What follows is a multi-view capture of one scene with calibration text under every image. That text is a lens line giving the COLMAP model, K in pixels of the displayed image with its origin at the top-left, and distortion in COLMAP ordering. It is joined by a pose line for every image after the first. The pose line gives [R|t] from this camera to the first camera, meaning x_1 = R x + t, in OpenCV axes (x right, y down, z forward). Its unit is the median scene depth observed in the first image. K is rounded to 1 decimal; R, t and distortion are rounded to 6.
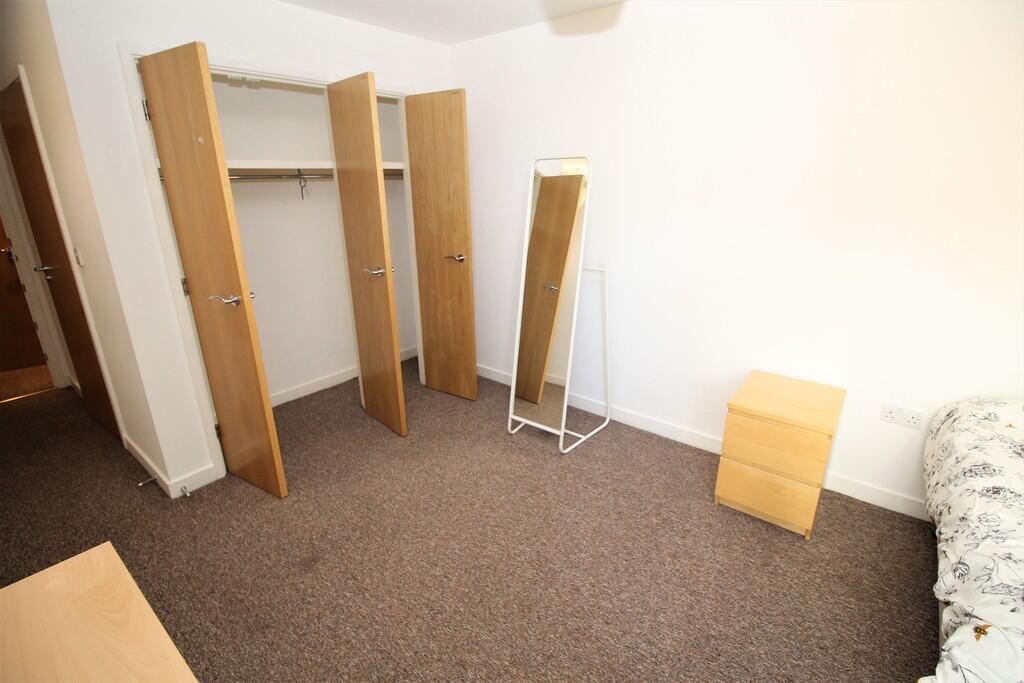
lens RADIAL K [[478.1, 0, 512.0], [0, 478.1, 341.5], [0, 0, 1]] dist [-0.022019, -0.000451]
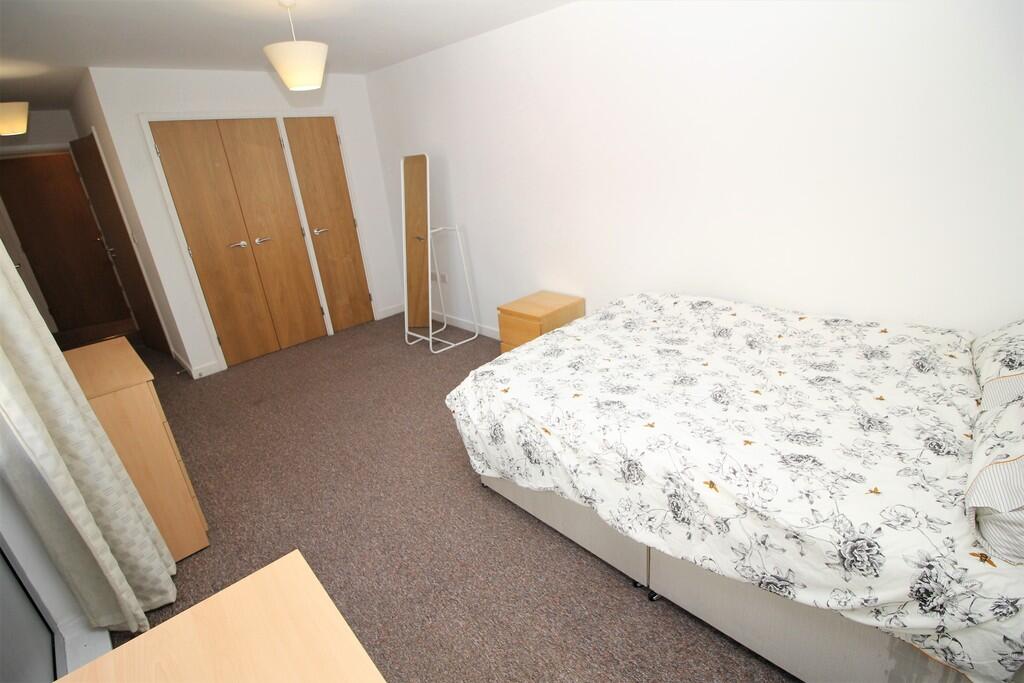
lens RADIAL K [[490.4, 0, 517.2], [0, 490.4, 348.3], [0, 0, 1]] dist [-0.000951, 0.000085]
pose [[0.988105, -0.025493, -0.151652, 0.605672], [0.033625, 0.998117, 0.051302, 0.149046], [0.150058, -0.055791, 0.987102, -0.486961]]
